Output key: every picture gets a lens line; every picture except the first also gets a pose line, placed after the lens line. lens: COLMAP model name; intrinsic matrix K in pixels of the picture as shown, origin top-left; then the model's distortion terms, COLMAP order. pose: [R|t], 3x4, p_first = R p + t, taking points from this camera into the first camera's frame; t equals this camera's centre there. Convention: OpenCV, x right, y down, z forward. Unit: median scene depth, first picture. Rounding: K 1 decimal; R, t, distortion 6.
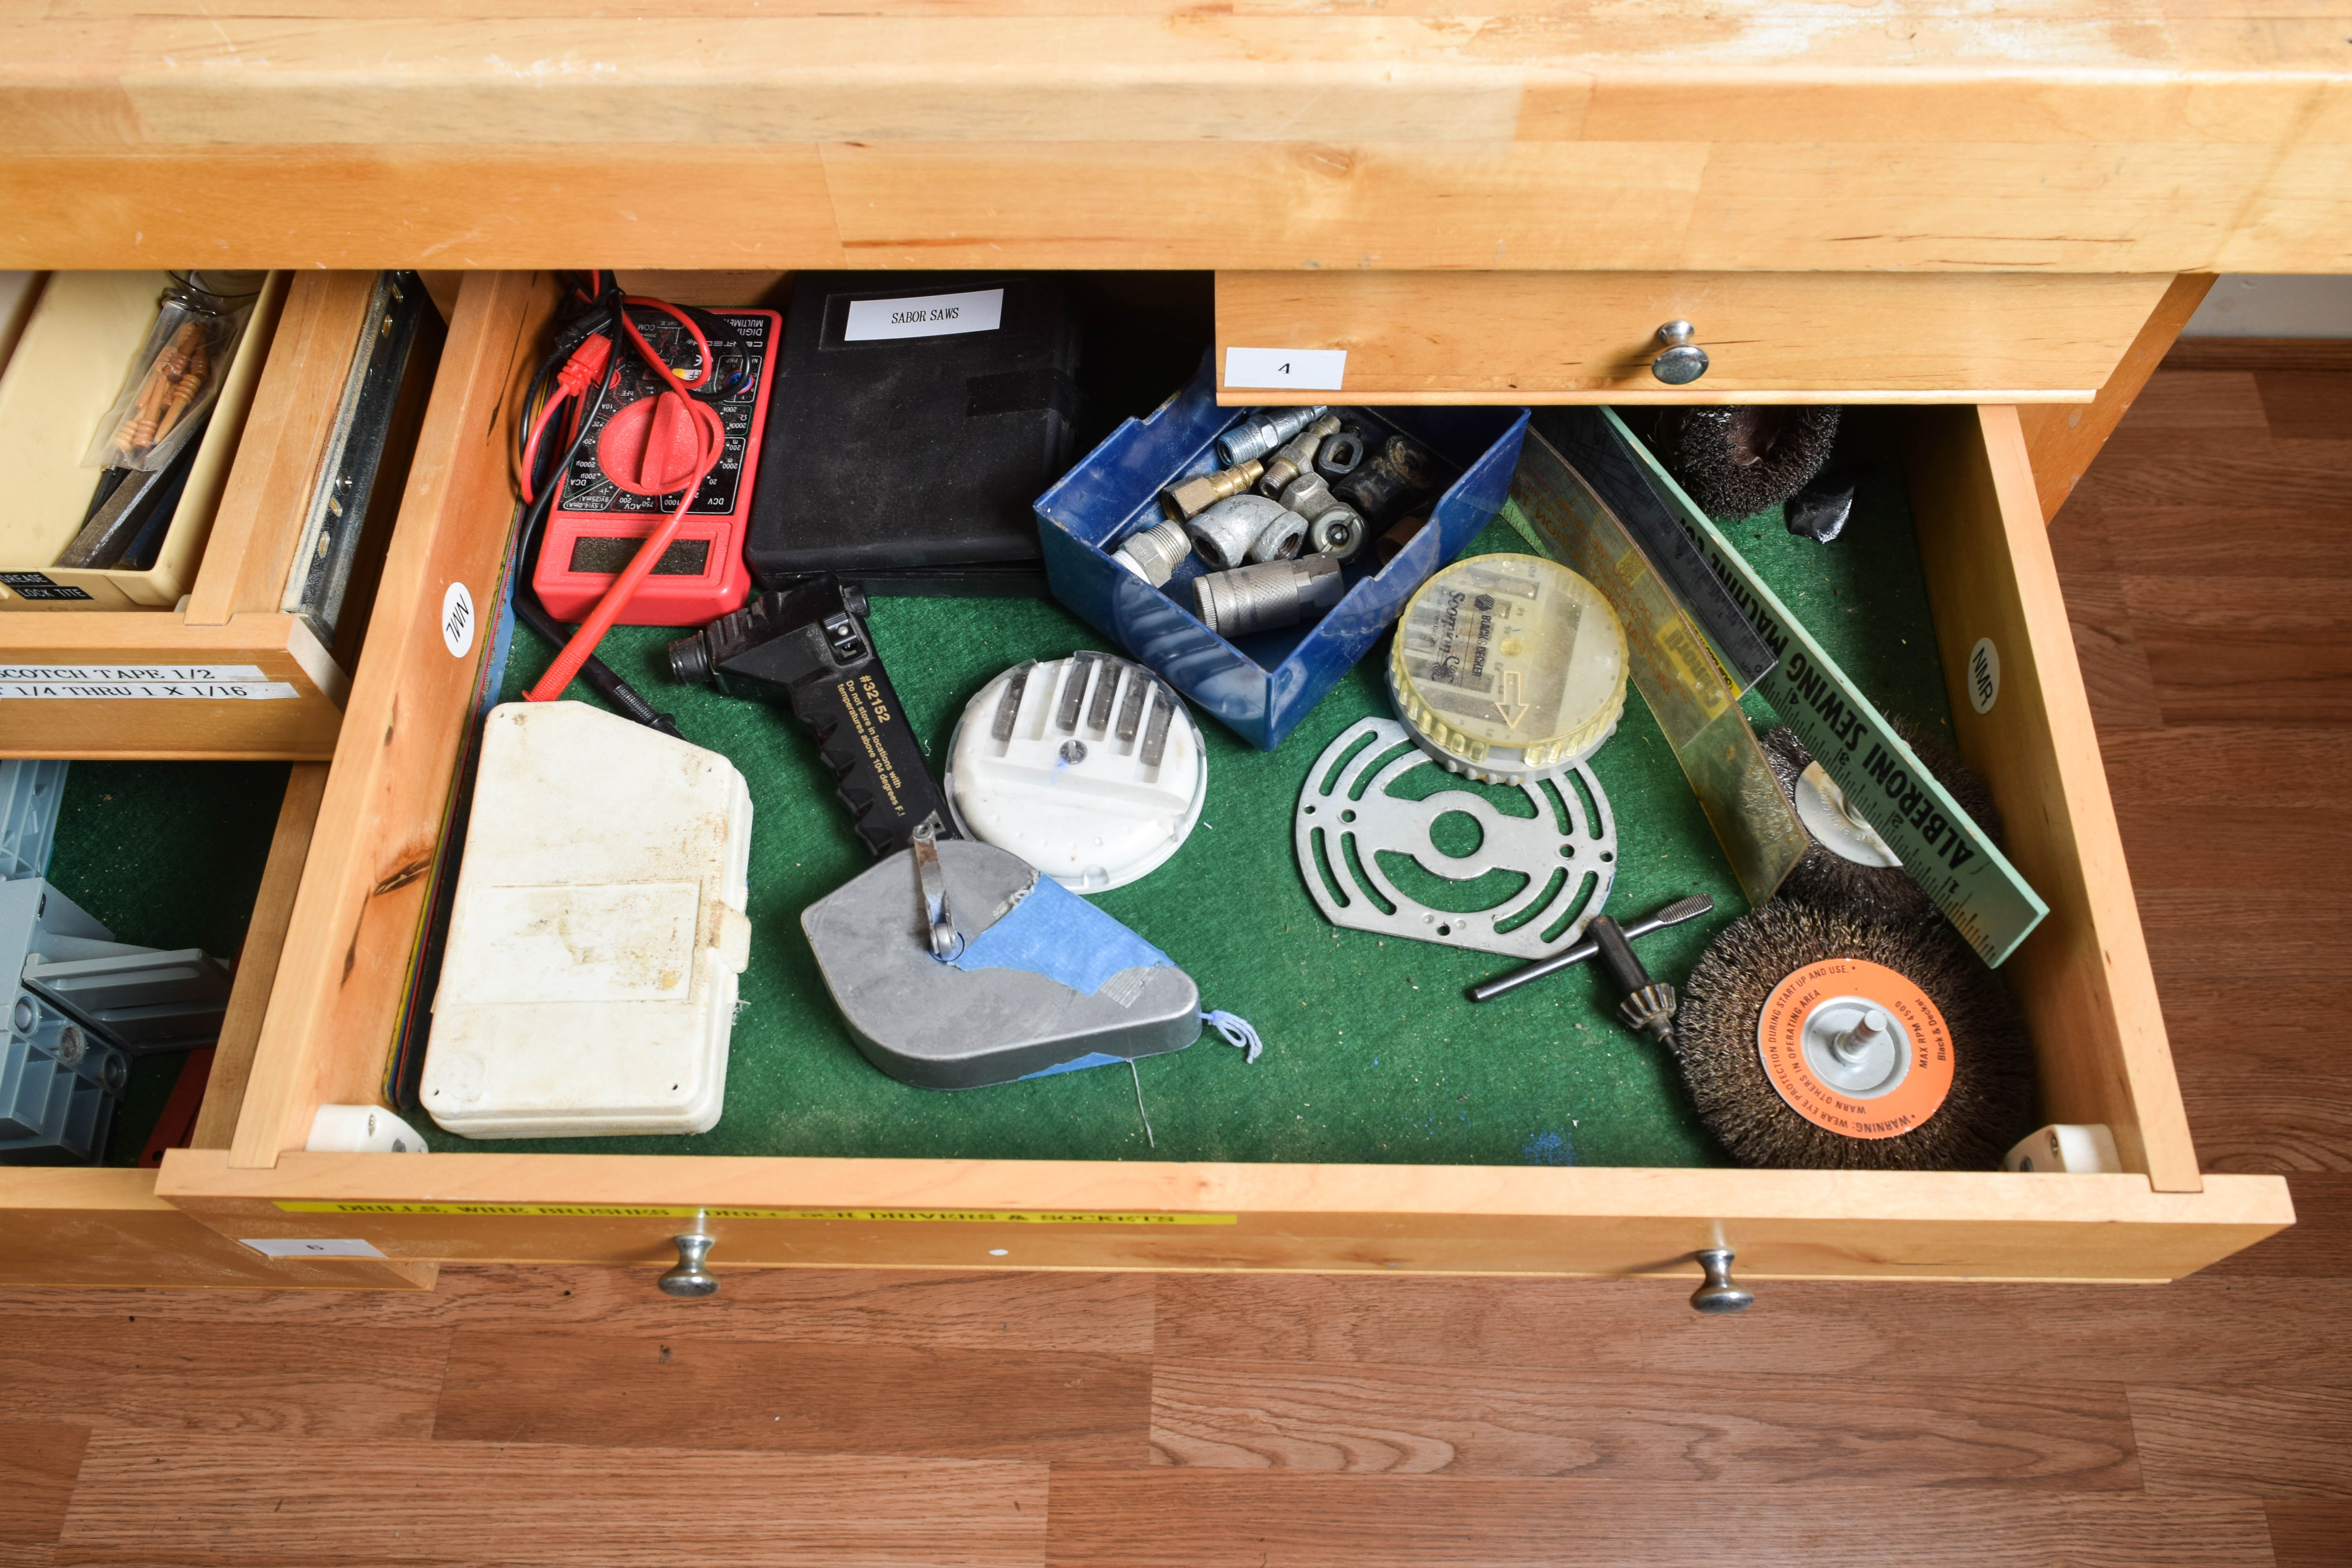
lens RADIAL K [[1821.7, 0, 1190.1], [0, 1821.7, 780.8], [0, 0, 1]] dist [-0.022070, 0.013315]
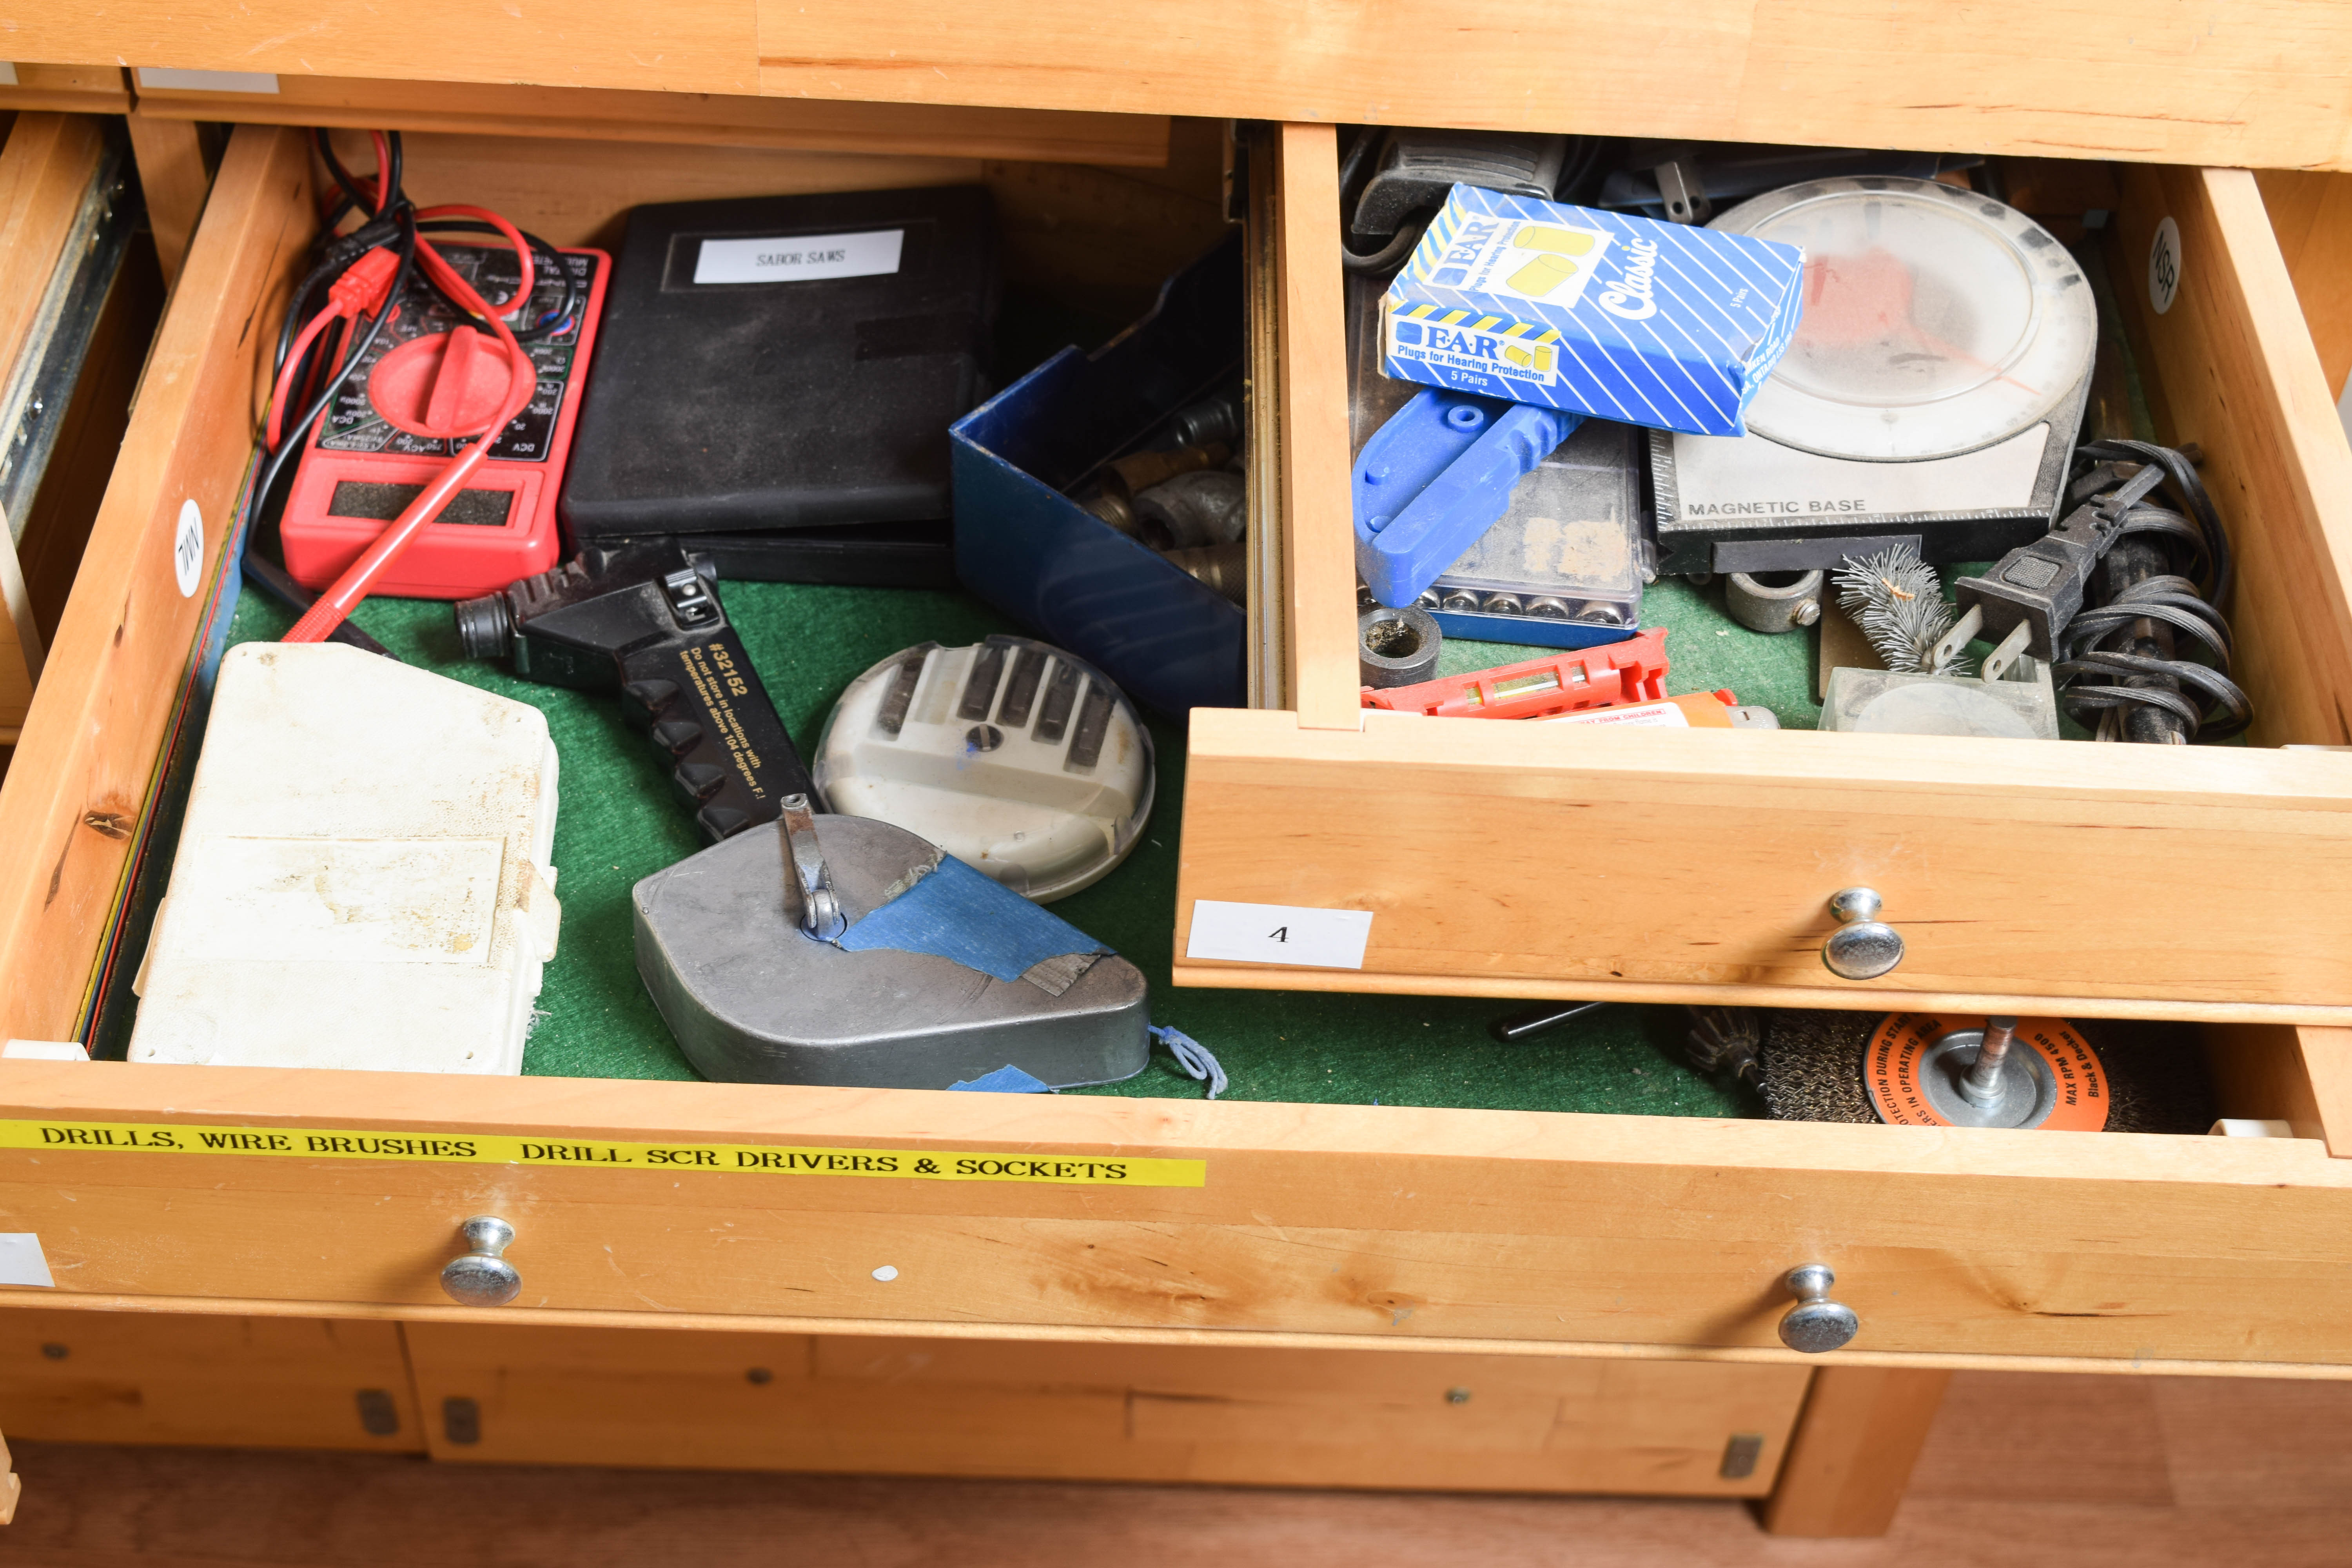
lens RADIAL K [[3298.5, 0, 1213.8], [0, 3298.5, 784.3], [0, 0, 1]] dist [-0.033038, 0.000000]
pose [[0.997313, 0.037762, 0.062784, -0.030159], [-0.019269, 0.961961, -0.272505, 0.210633], [-0.070686, 0.270563, 0.960104, -0.189030]]
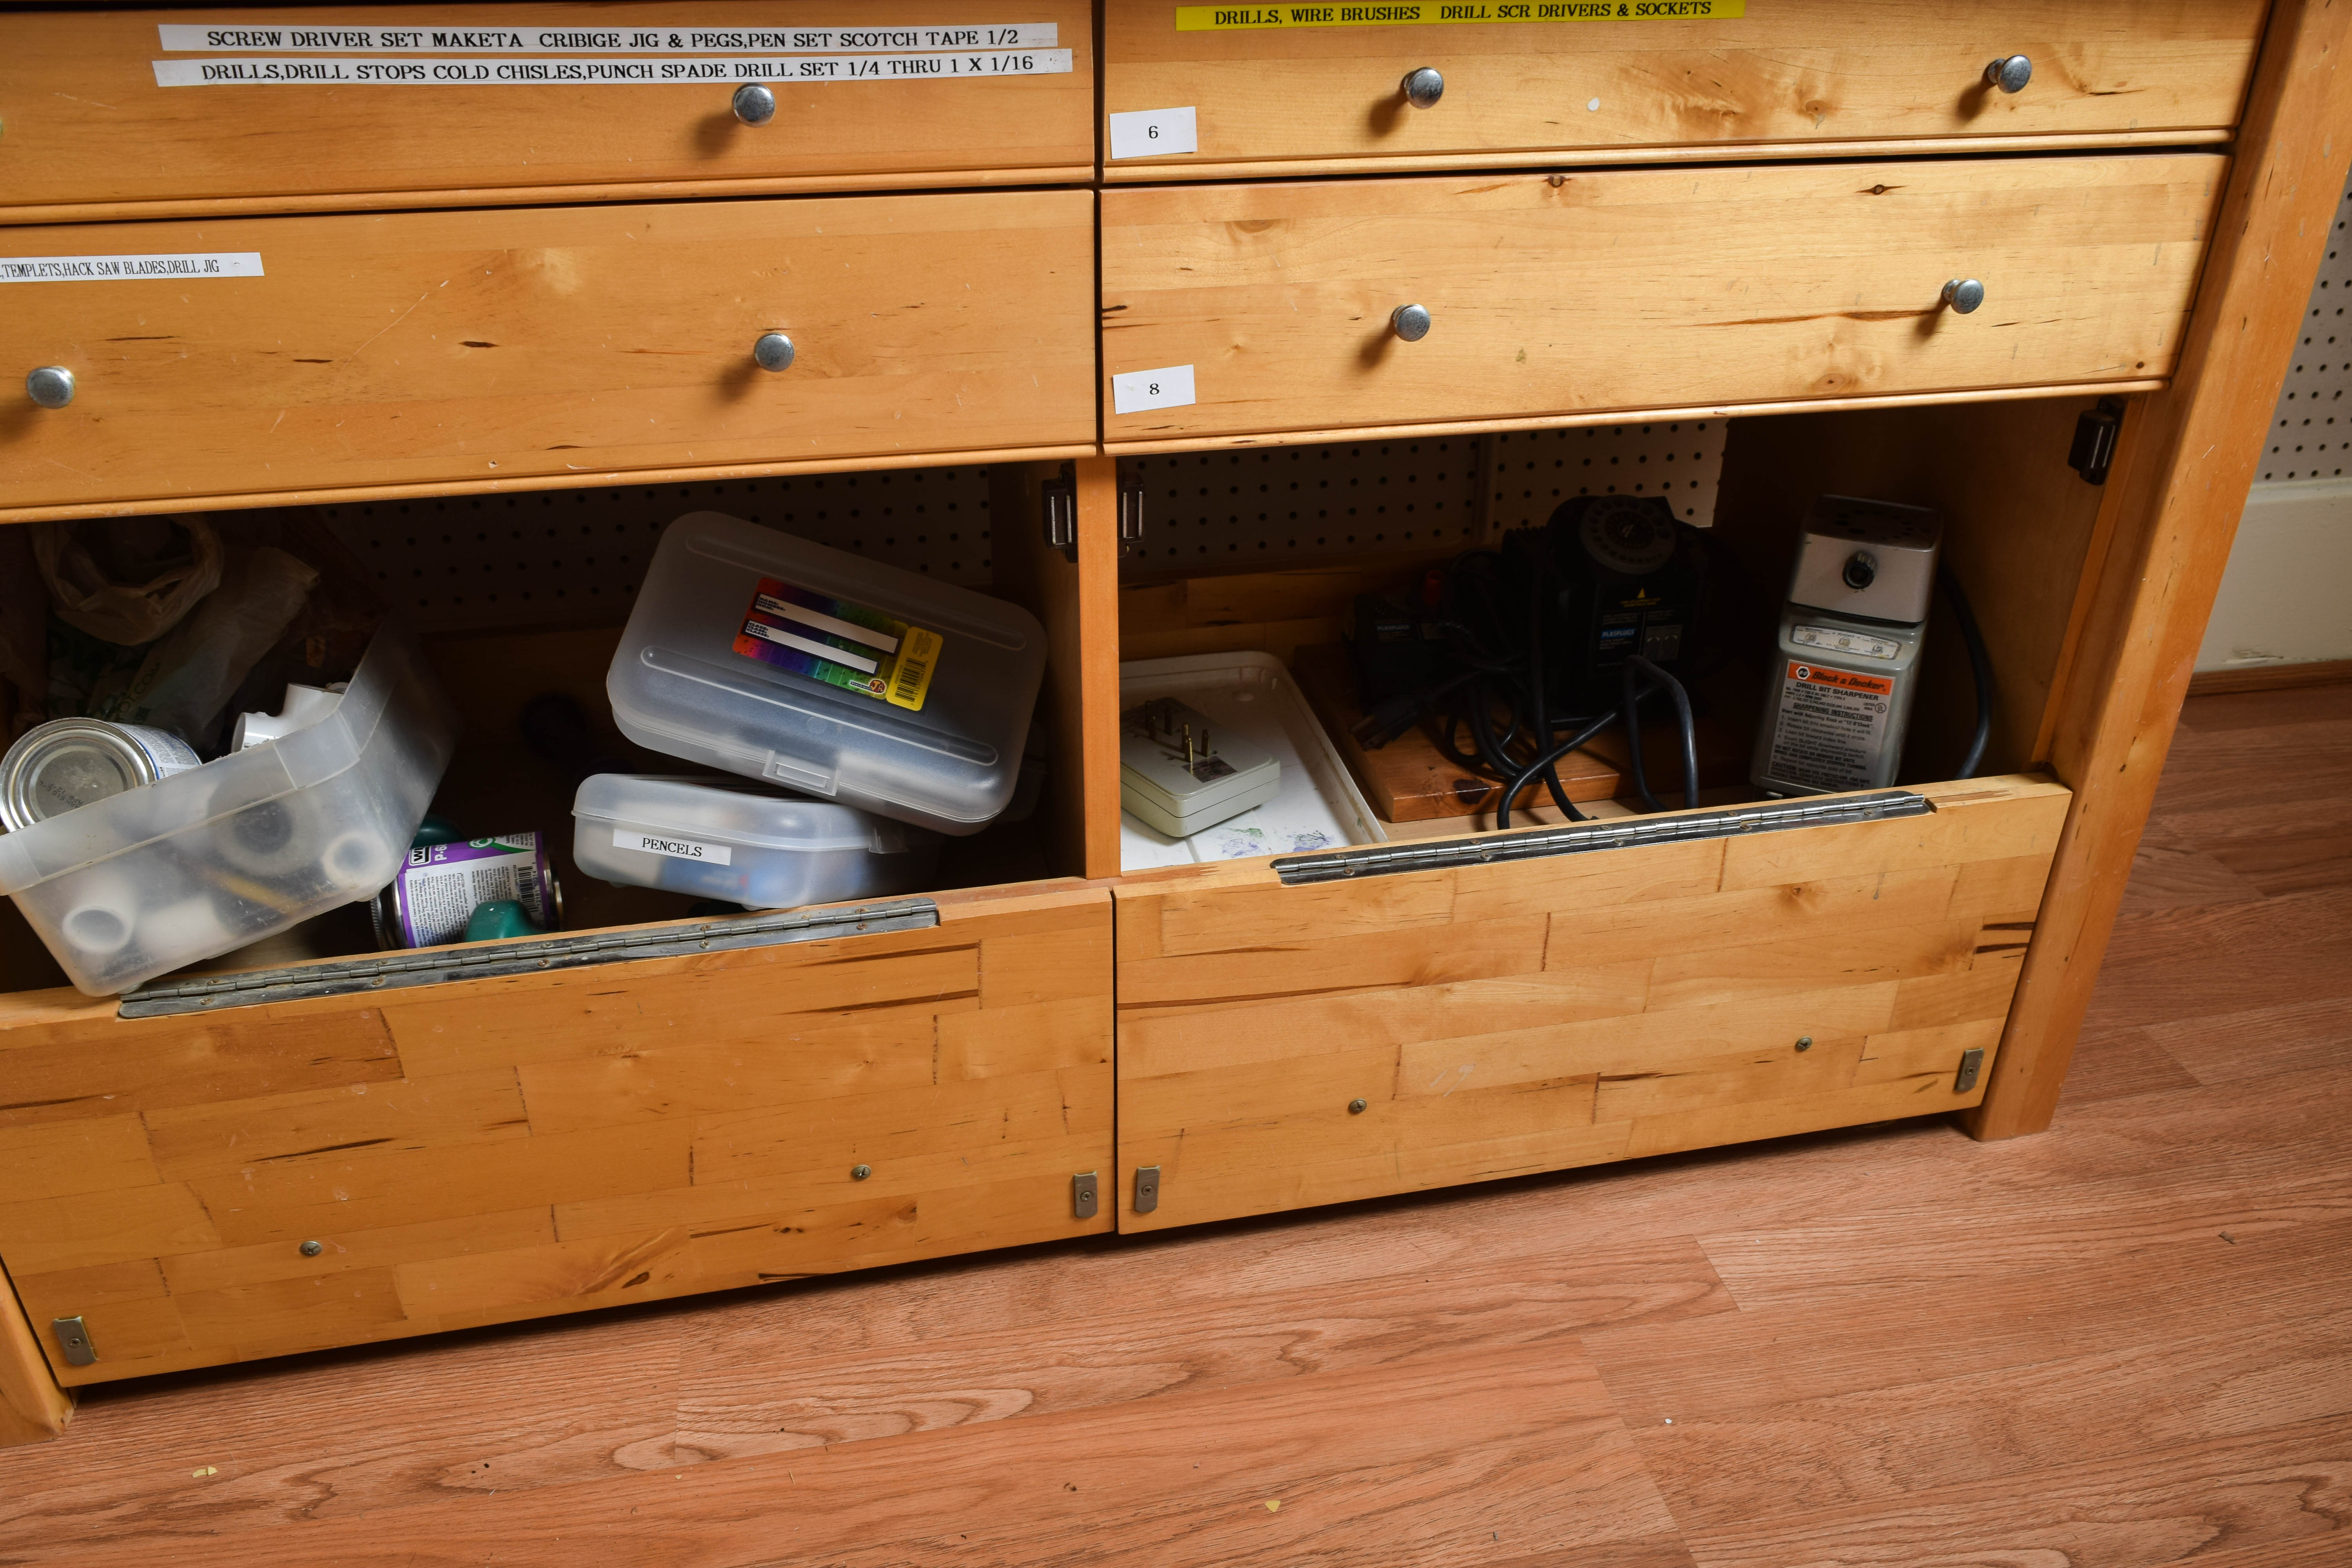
lens RADIAL K [[1821.7, 0, 1183.6], [0, 1821.7, 781.6], [0, 0, 1]] dist [-0.022070, 0.013315]
pose [[0.972554, -0.087614, 0.215550, -0.398250], [0.192505, 0.823326, -0.533925, 0.449627], [-0.130689, 0.560766, 0.817595, 0.186451]]
